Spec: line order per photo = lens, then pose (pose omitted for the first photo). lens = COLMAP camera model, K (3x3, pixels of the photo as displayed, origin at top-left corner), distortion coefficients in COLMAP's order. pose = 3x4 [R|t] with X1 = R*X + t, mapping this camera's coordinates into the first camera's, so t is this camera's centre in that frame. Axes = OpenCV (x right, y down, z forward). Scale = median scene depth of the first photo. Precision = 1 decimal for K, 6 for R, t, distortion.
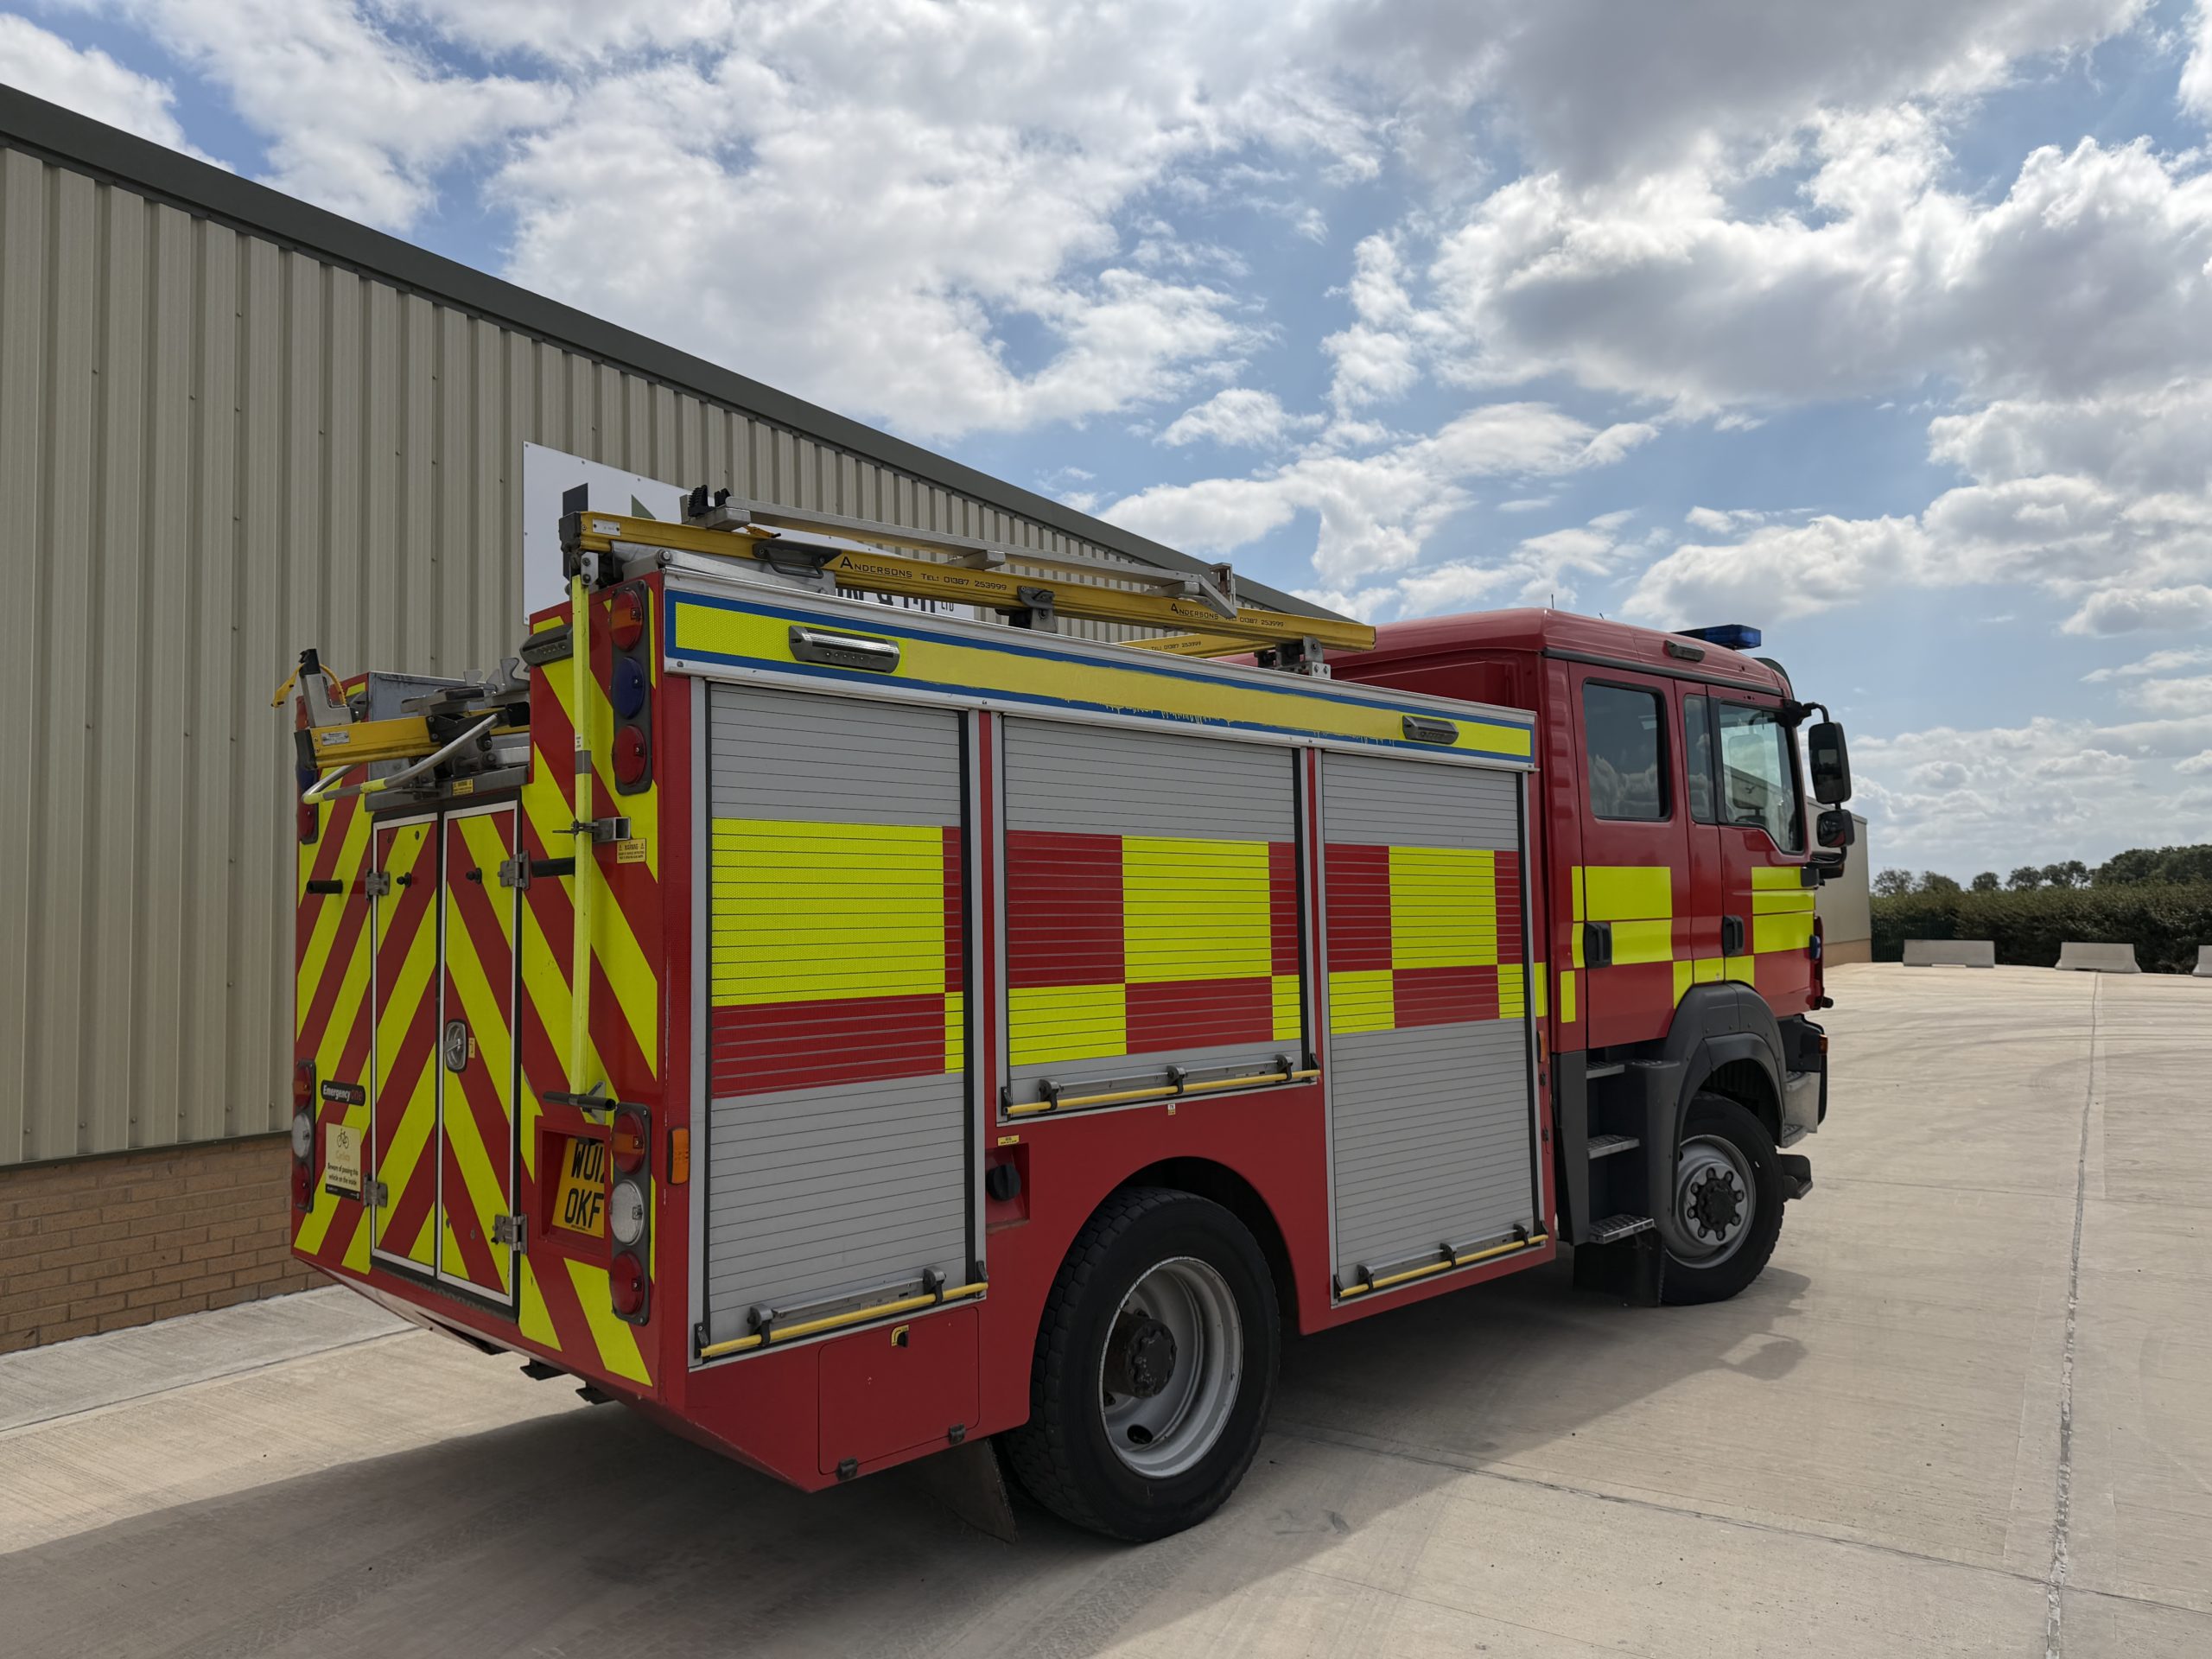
lens RADIAL K [[1539.5, 0, 1114.8], [0, 1539.5, 837.1], [0, 0, 1]] dist [0.034154, -0.034208]
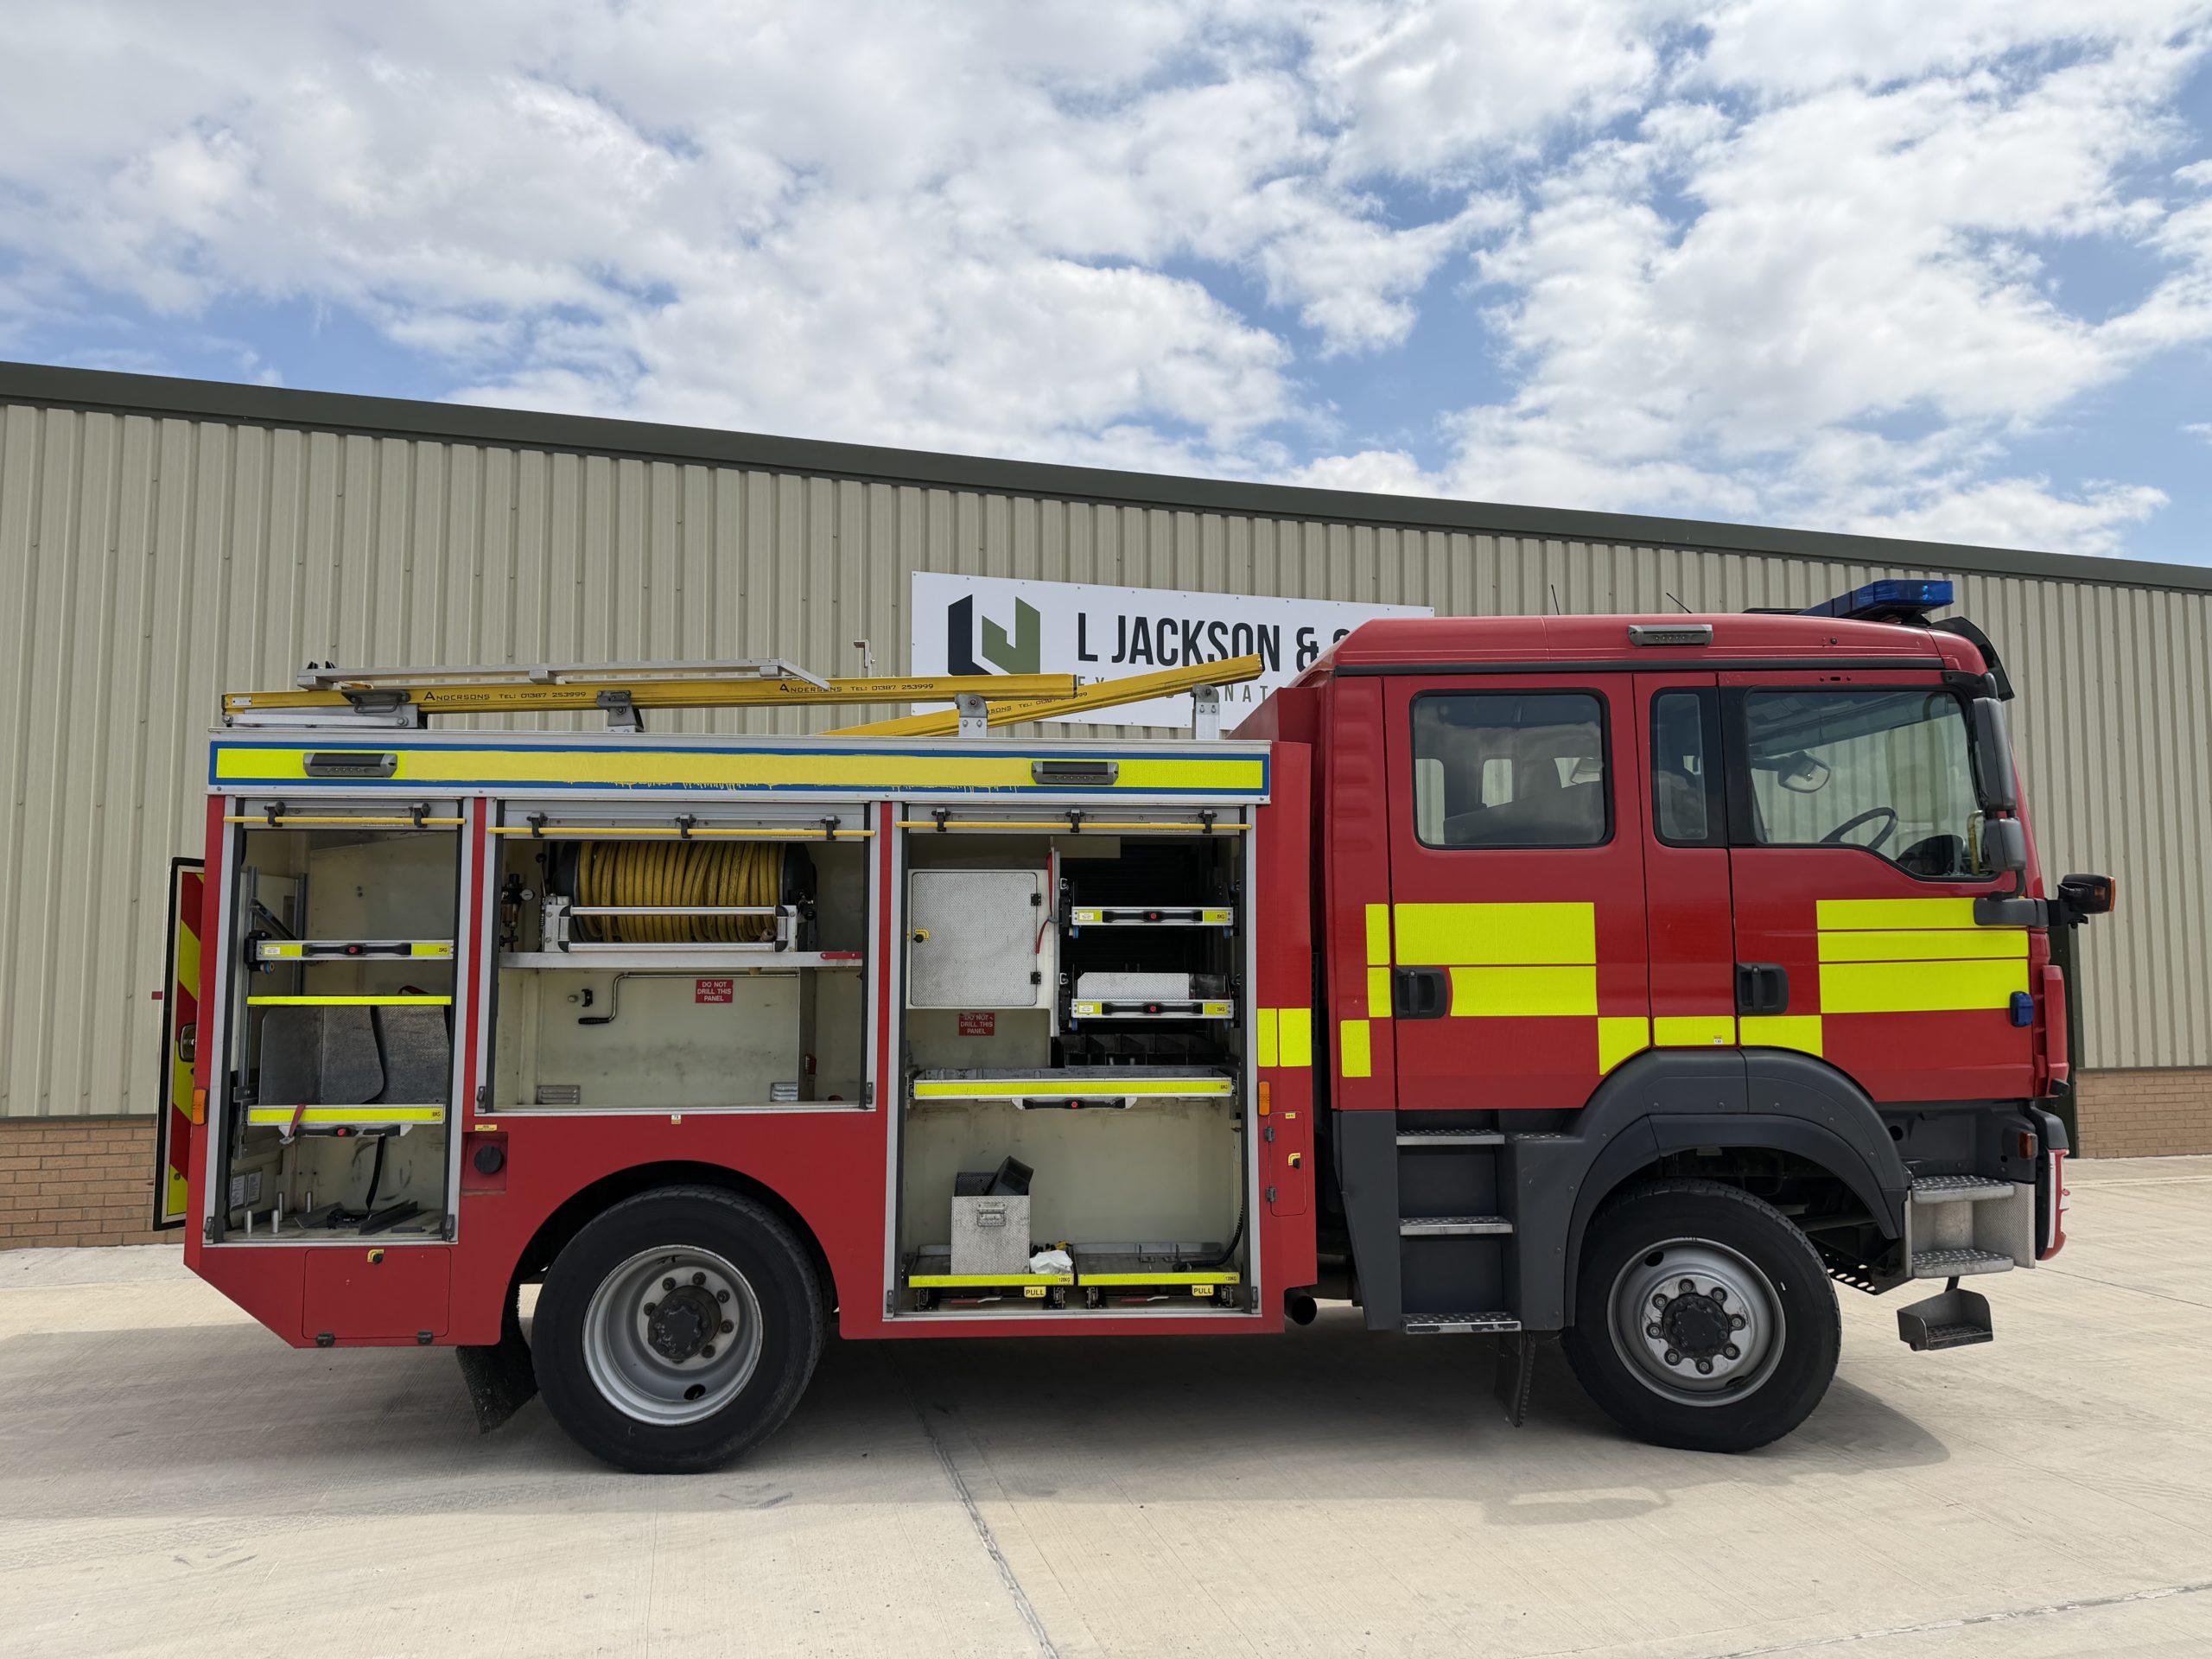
lens RADIAL K [[1534.0, 0, 1114.4], [0, 1534.0, 838.7], [0, 0, 1]] dist [0.038798, -0.035892]
pose [[0.752726, -0.037870, -0.657244, 0.981392], [0.026475, 0.999278, -0.027257, 0.001227], [0.657802, 0.003117, 0.753185, 0.291730]]
